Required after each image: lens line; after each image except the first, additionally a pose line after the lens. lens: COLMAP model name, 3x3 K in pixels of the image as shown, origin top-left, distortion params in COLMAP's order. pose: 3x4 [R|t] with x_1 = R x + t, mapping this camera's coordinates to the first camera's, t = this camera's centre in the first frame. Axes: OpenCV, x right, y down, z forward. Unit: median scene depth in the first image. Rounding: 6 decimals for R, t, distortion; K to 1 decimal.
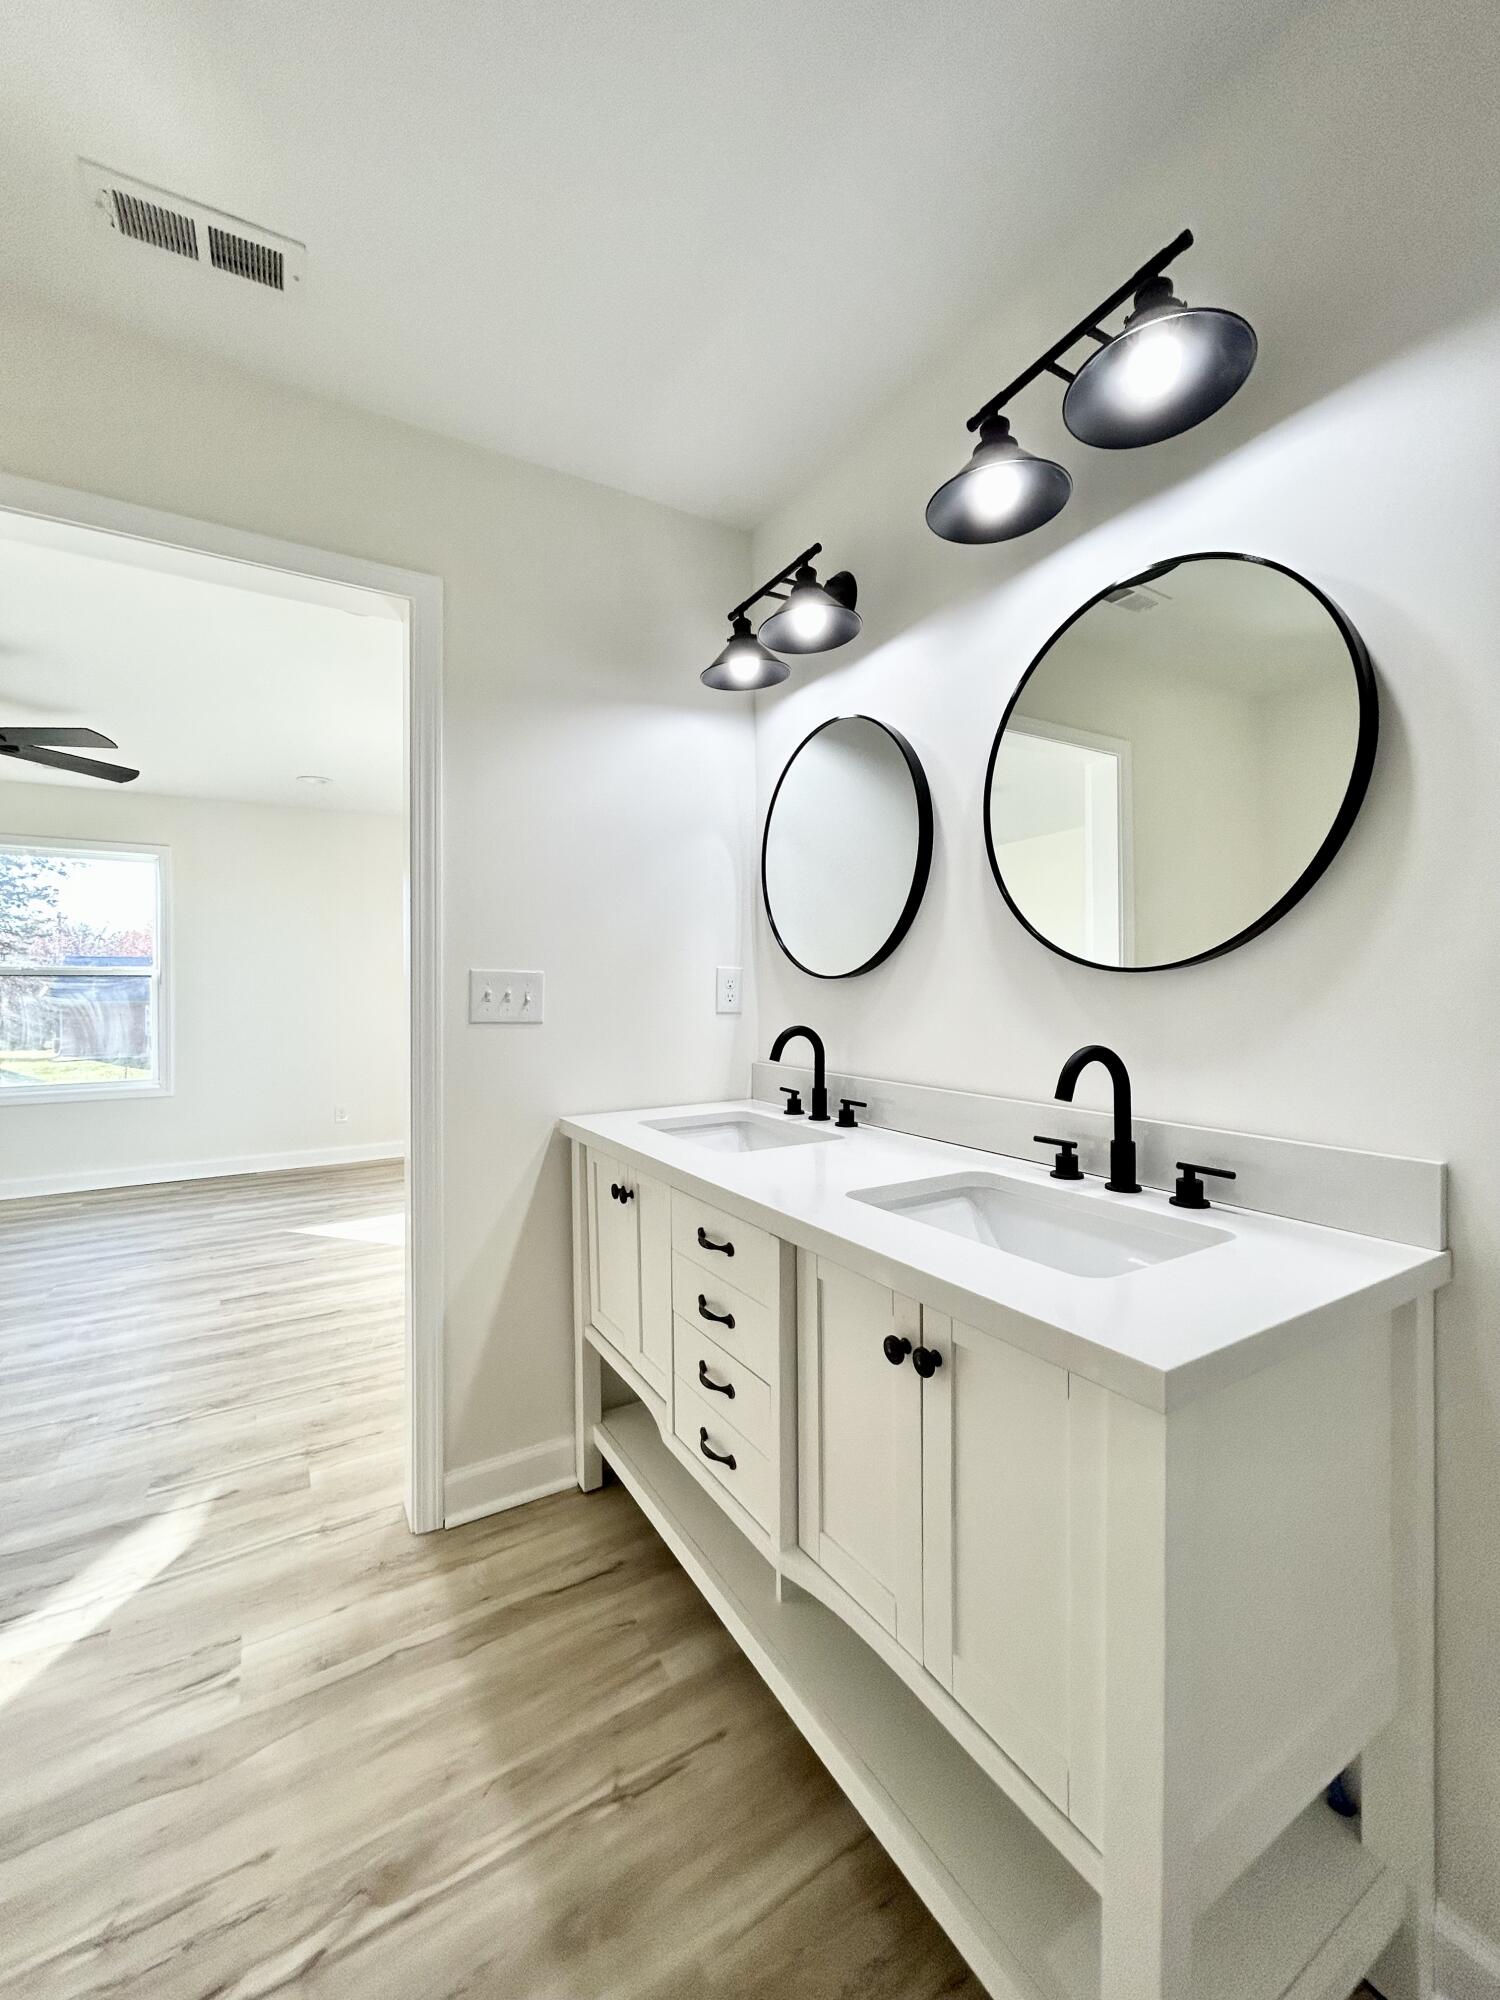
lens RADIAL K [[814.0, 0, 750.0], [0, 814.0, 1000.0], [0, 0, 1]] dist [-0.001372, 0.000332]
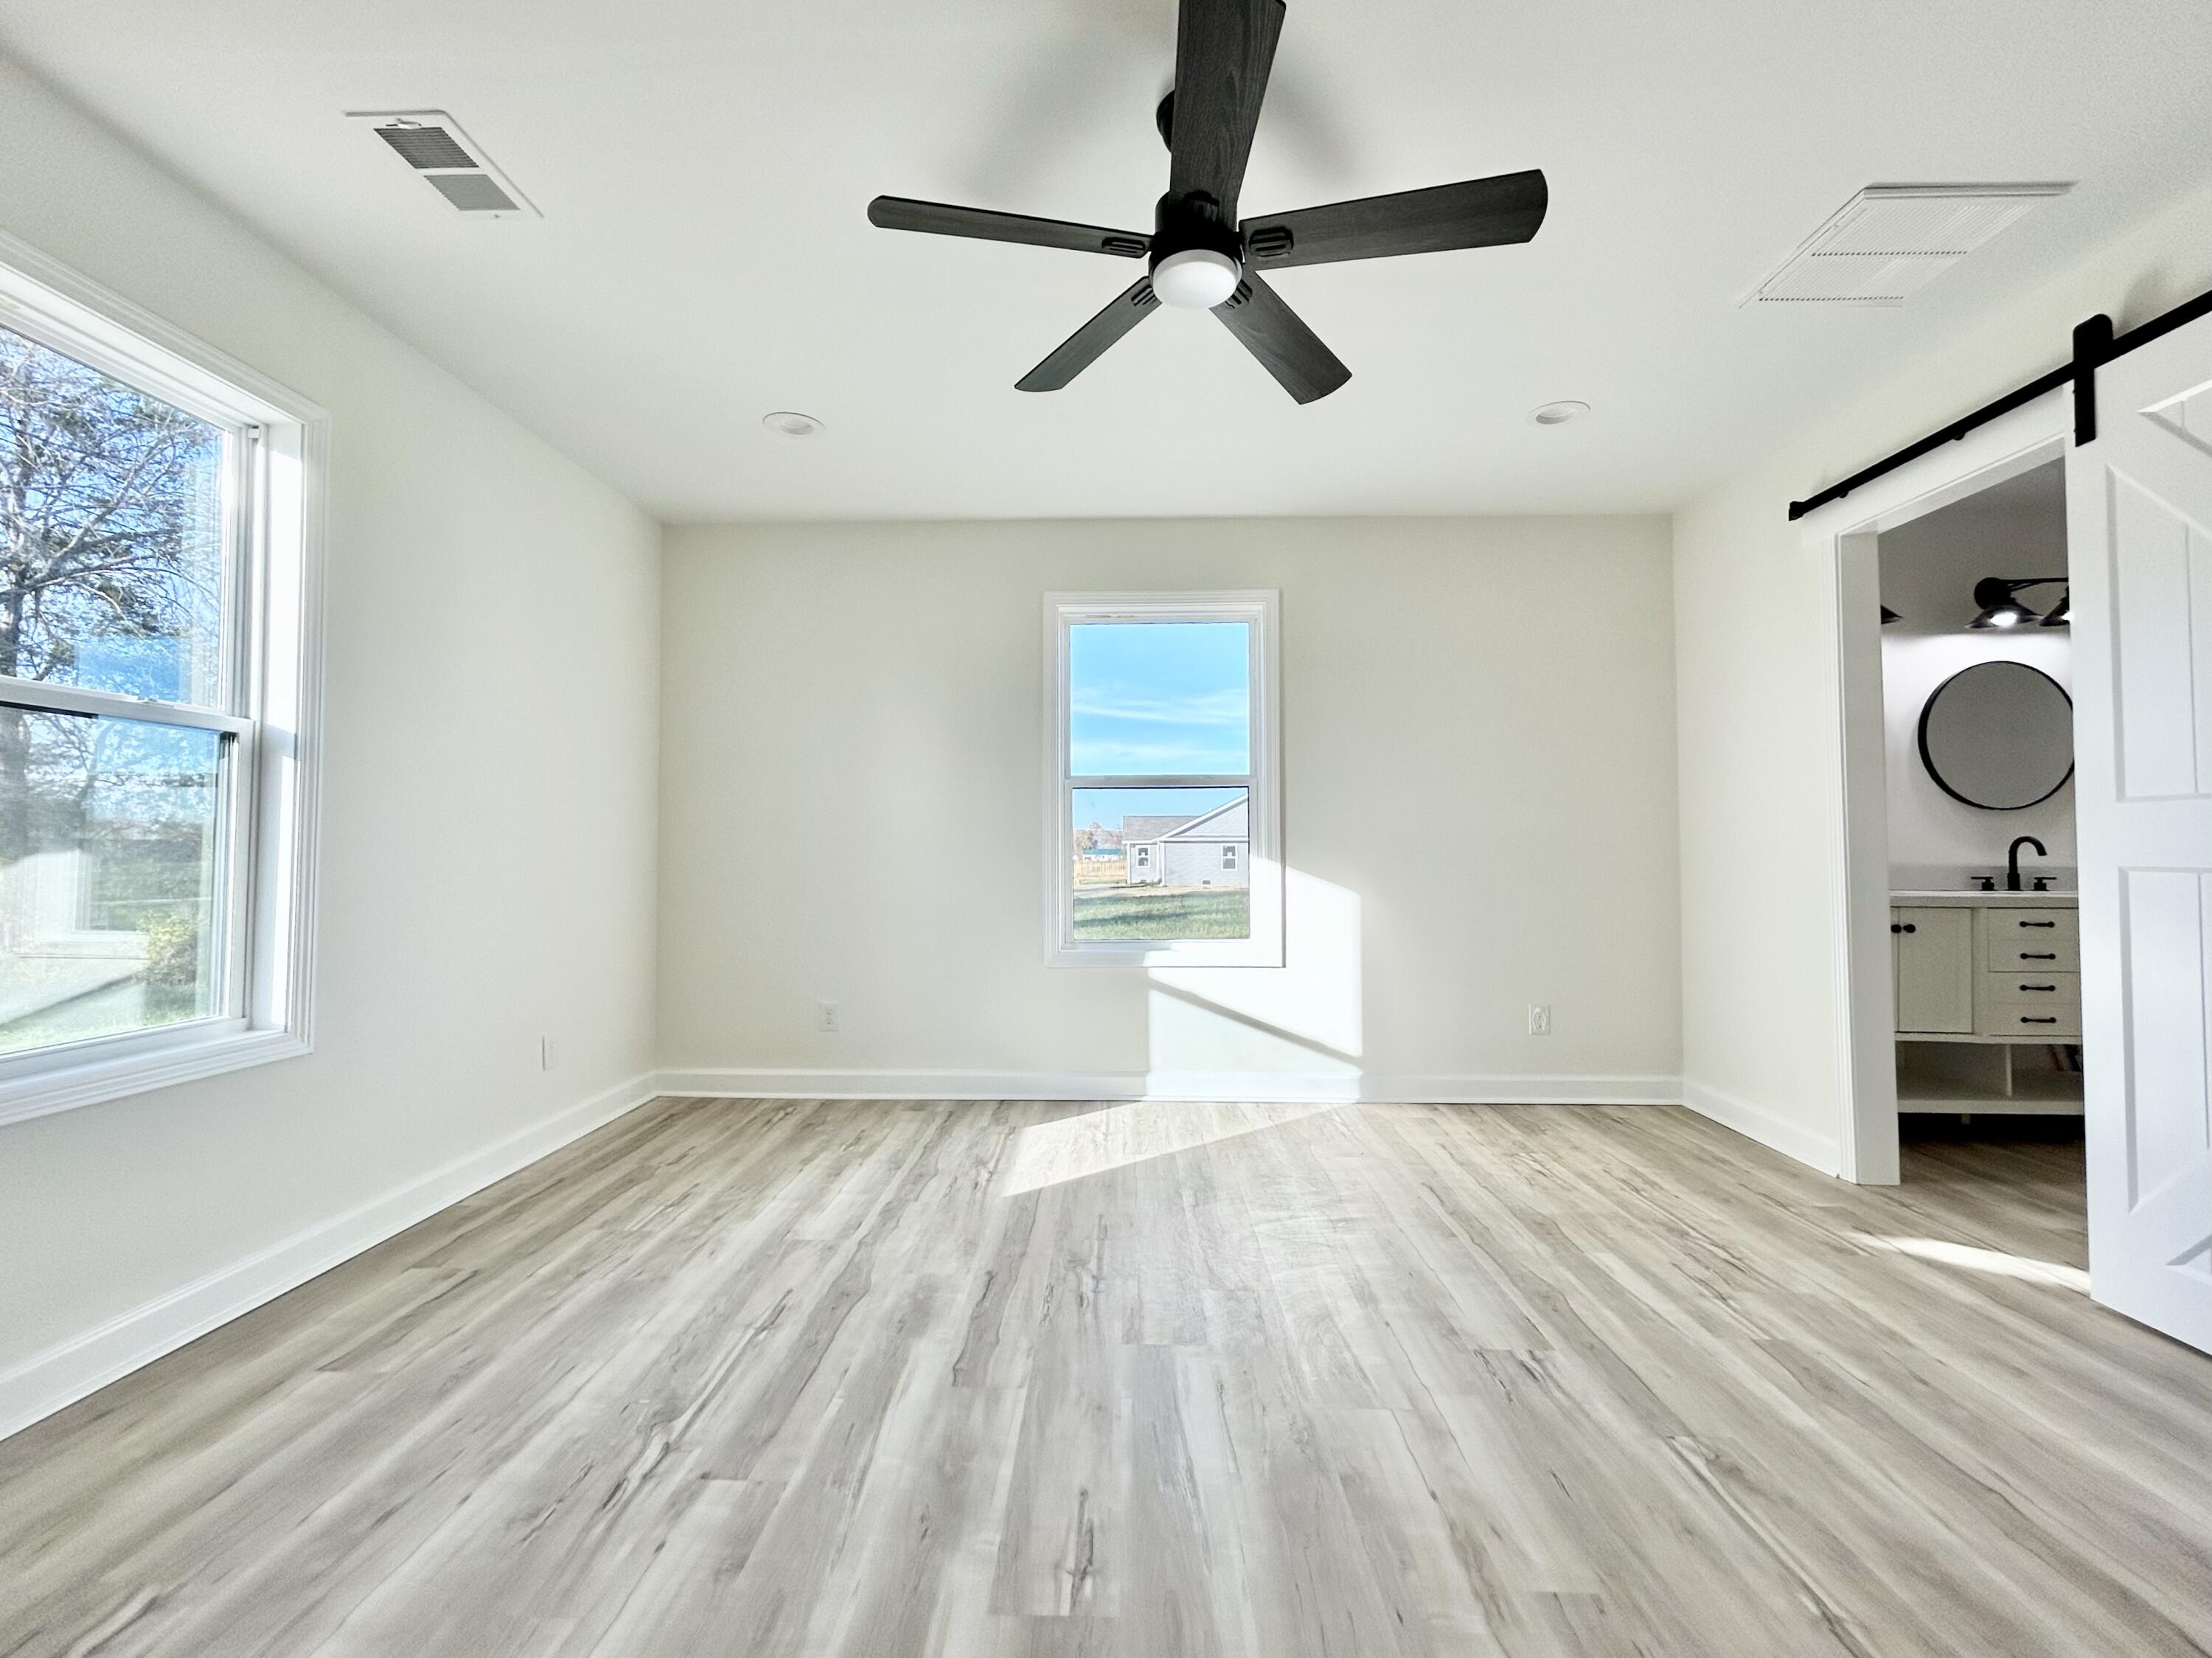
lens RADIAL K [[930.6, 0, 1094.9], [0, 930.6, 824.5], [0, 0, 1]] dist [-0.000847, 0.001052]
pose [[0.532284, 0.039473, 0.845645, -1.539378], [0.006606, 0.998688, -0.050775, 0.061195], [-0.846540, 0.032613, 0.531325, 0.782720]]
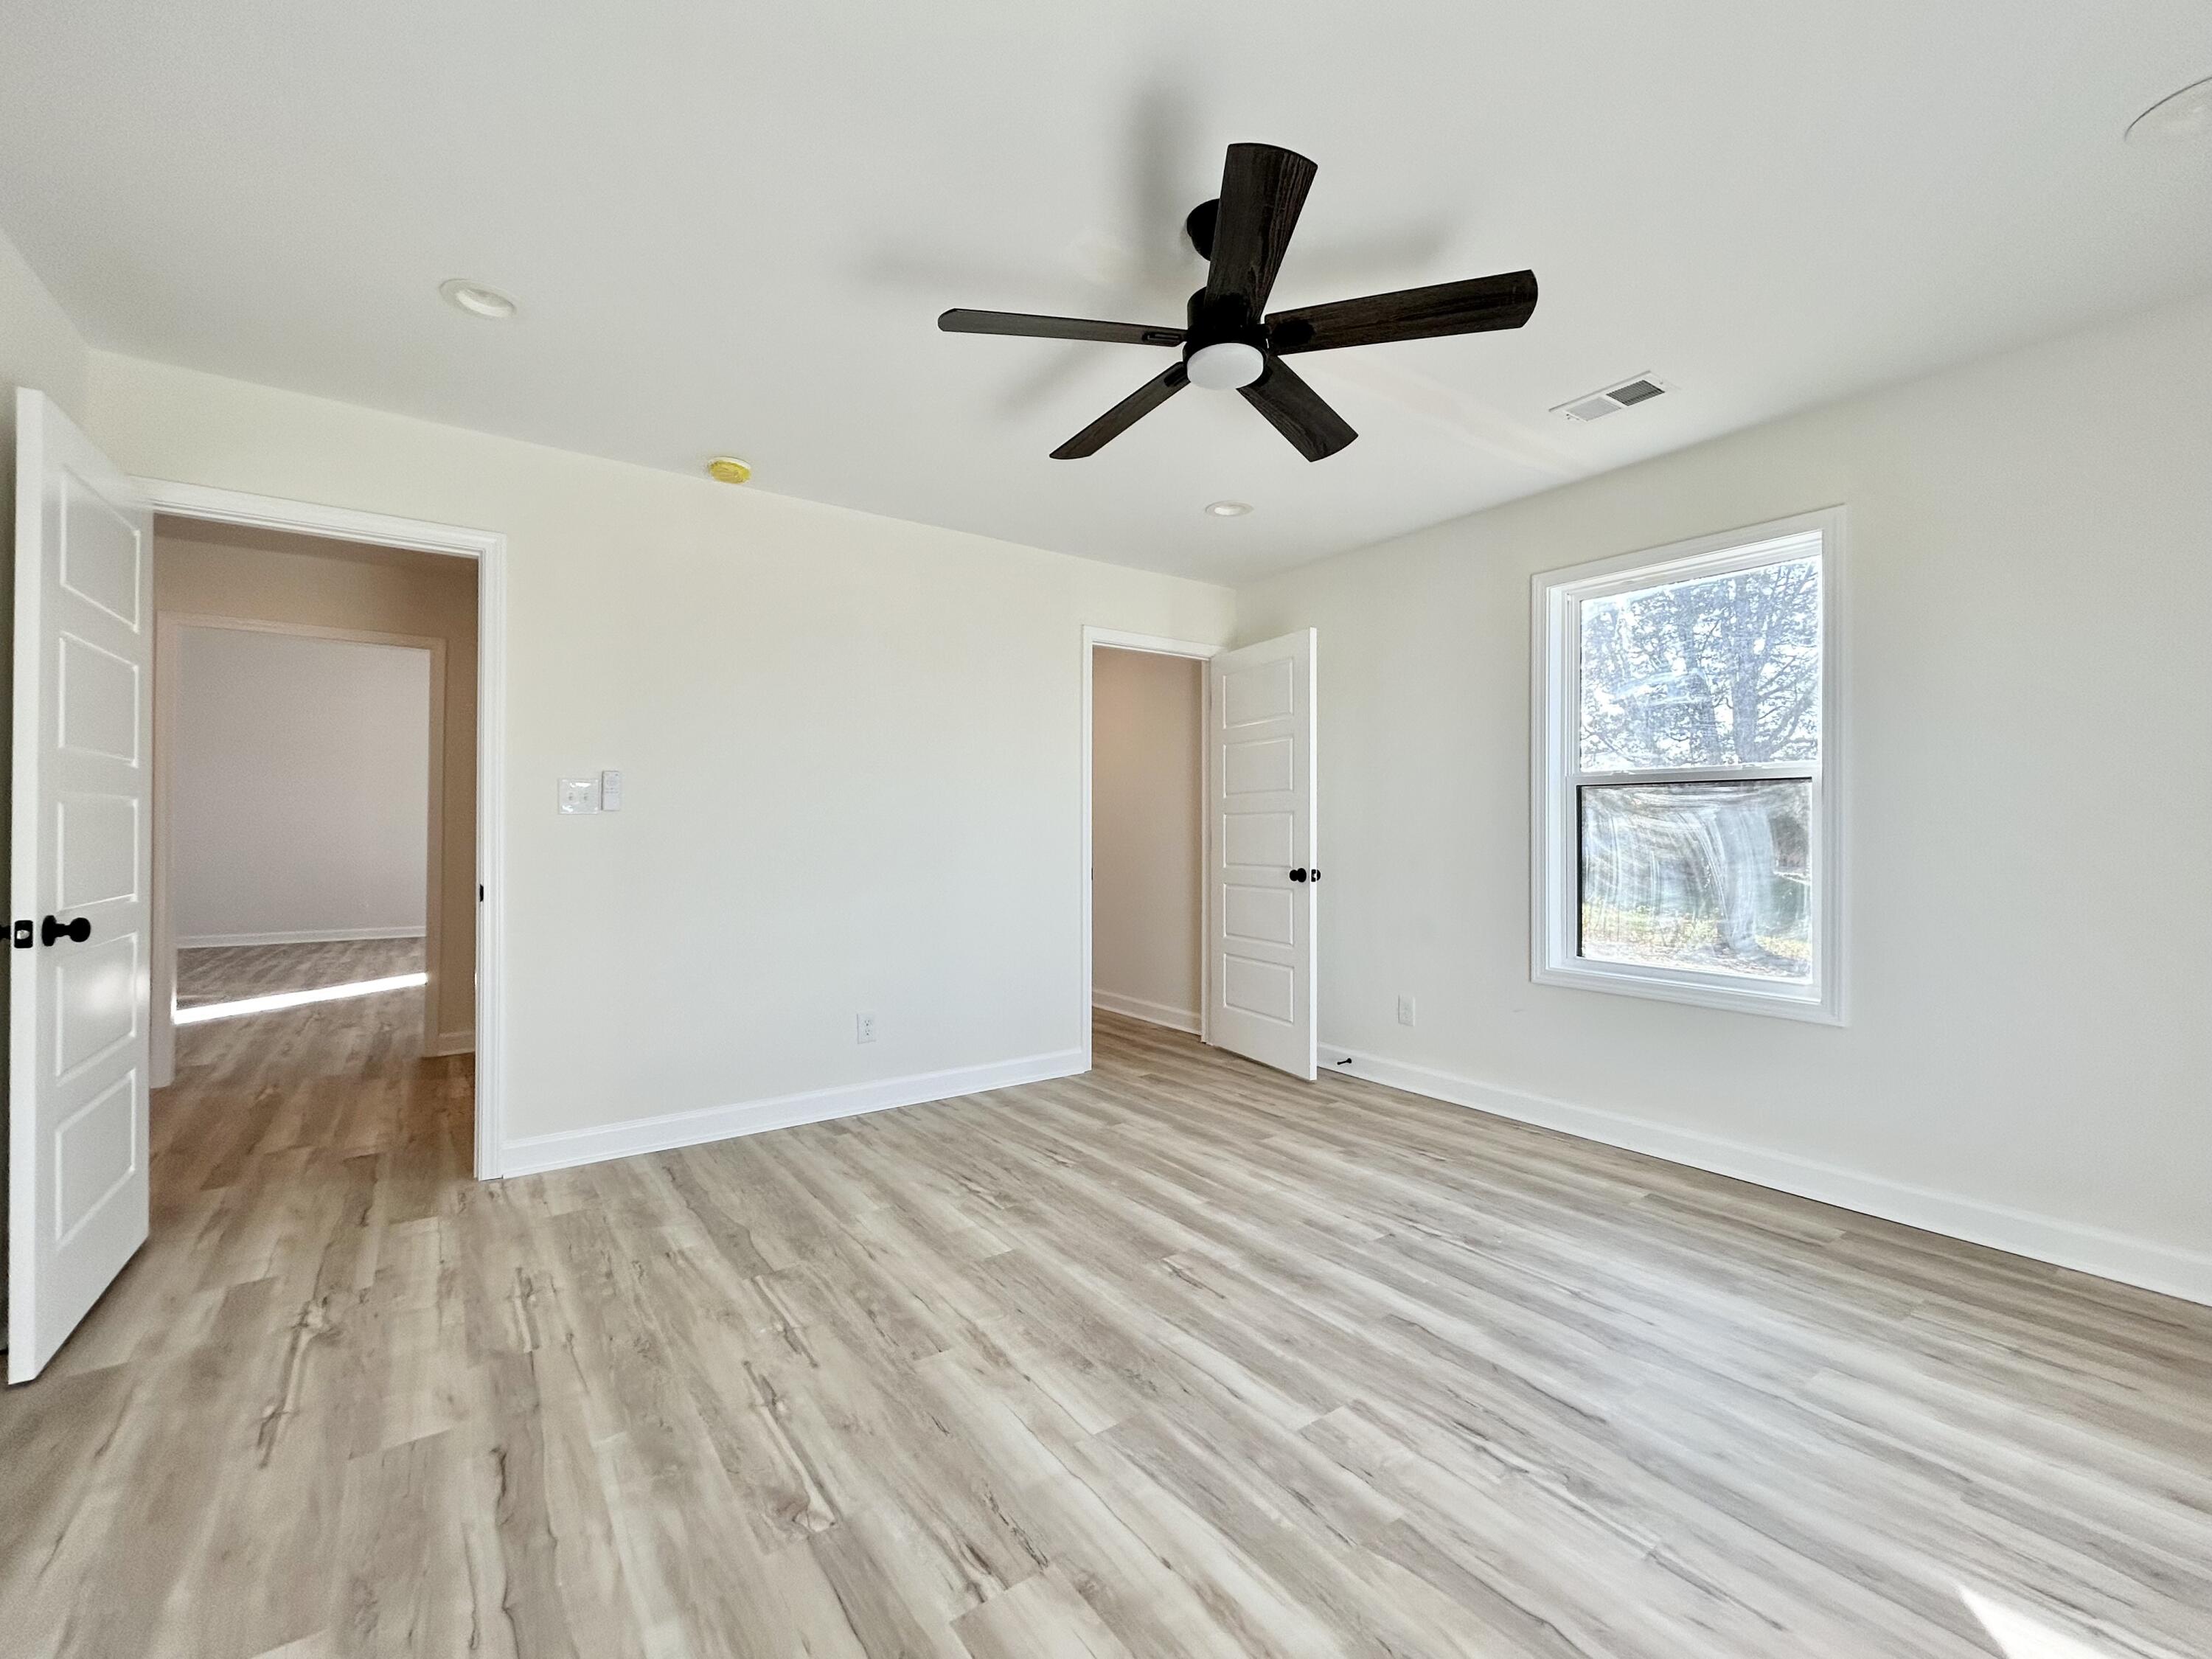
lens RADIAL K [[930.7, 0, 1094.9], [0, 930.7, 825.0], [0, 0, 1]] dist [-0.000847, 0.001052]
pose [[0.083576, 0.005629, -0.996485, -0.353646], [-0.020103, 0.999790, 0.003961, 0.010218], [0.996299, 0.019701, 0.083672, 0.891721]]
